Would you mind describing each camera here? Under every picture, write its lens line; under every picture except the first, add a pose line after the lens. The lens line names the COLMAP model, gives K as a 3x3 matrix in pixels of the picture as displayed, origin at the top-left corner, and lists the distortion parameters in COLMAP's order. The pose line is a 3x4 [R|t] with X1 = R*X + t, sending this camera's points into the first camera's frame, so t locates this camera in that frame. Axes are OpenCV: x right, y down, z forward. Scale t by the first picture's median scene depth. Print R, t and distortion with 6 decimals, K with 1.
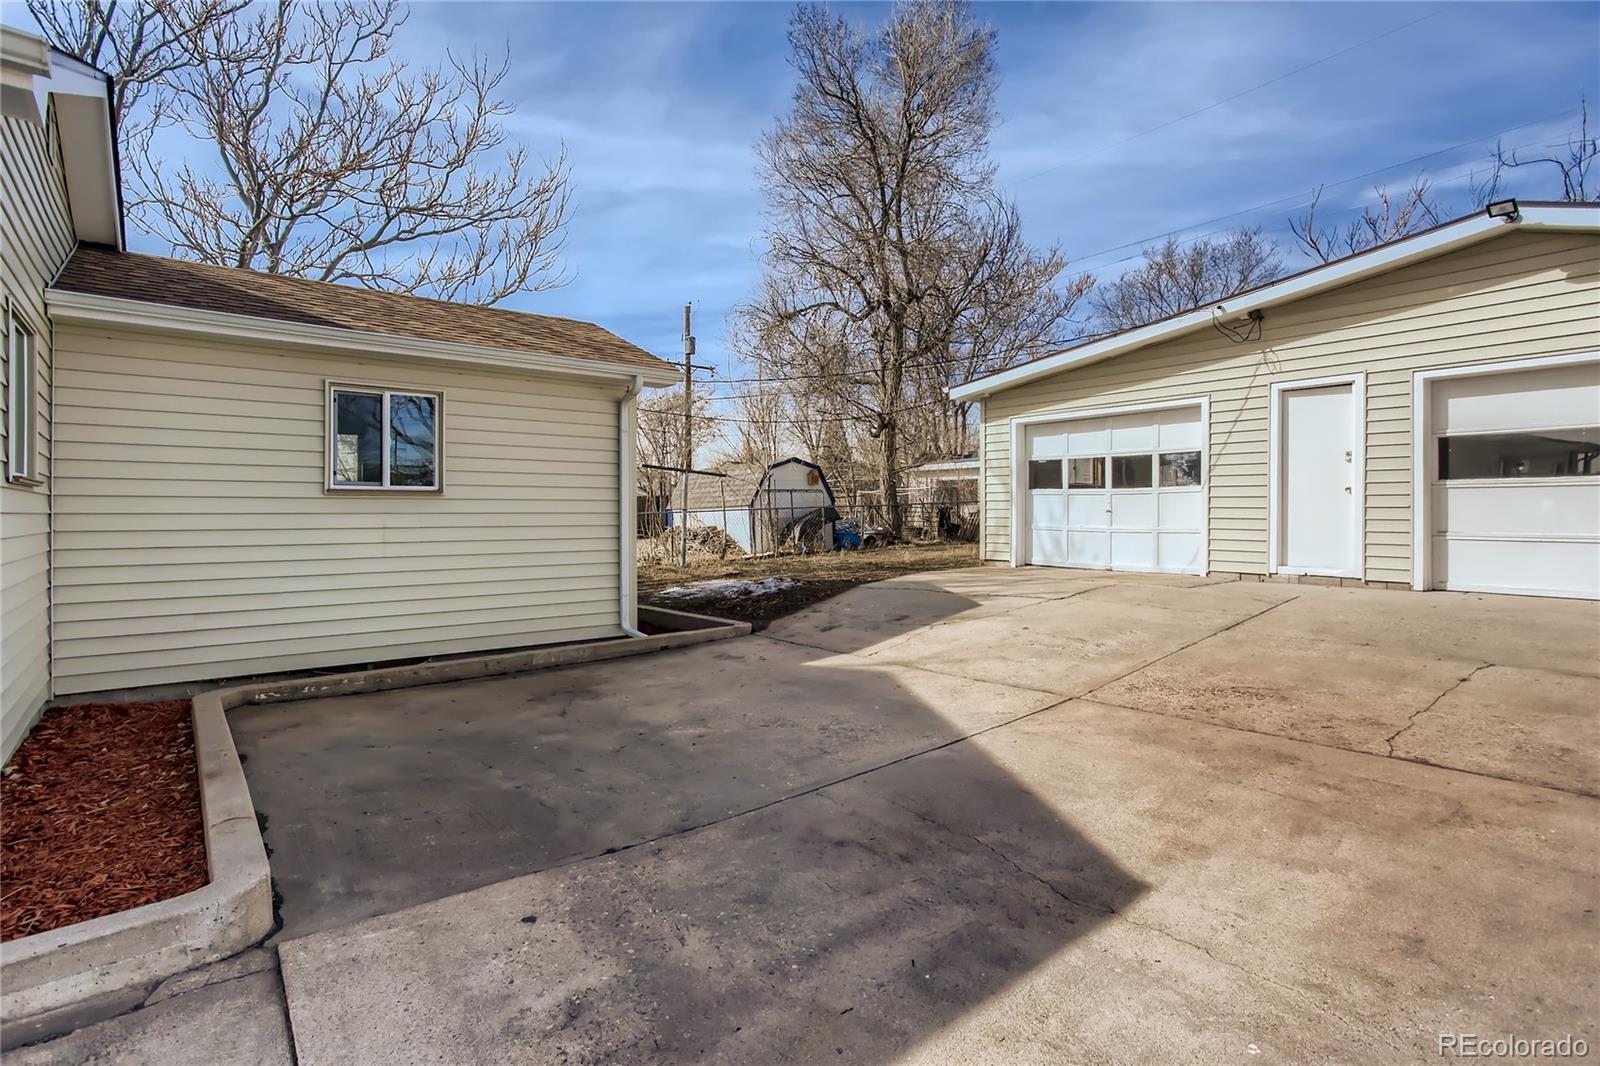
lens RADIAL K [[816.0, 0, 802.9], [0, 816.0, 517.1], [0, 0, 1]] dist [-0.000261, 0.000009]
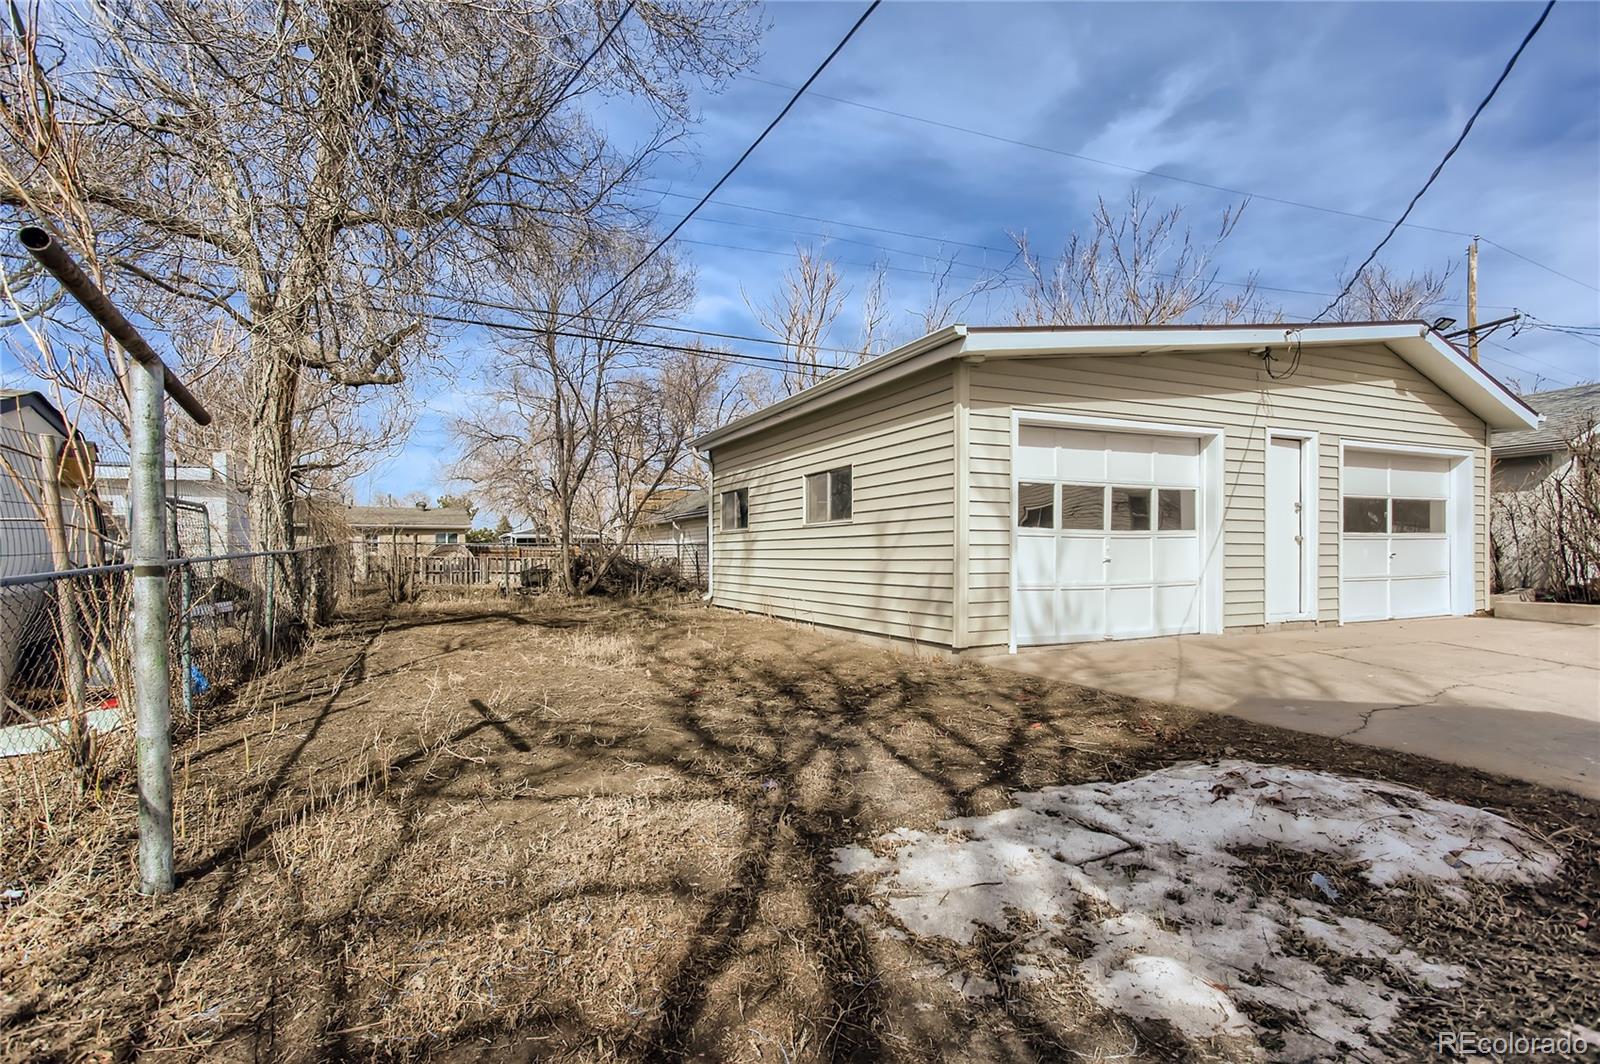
lens RADIAL K [[786.9, 0, 799.7], [0, 786.9, 554.8], [0, 0, 1]] dist [0.000373, 0.000021]
pose [[0.219382, -0.007392, 0.975611, -0.402257], [0.006914, 0.999958, 0.006022, -0.019875], [-0.975615, 0.005424, 0.219424, 1.184370]]
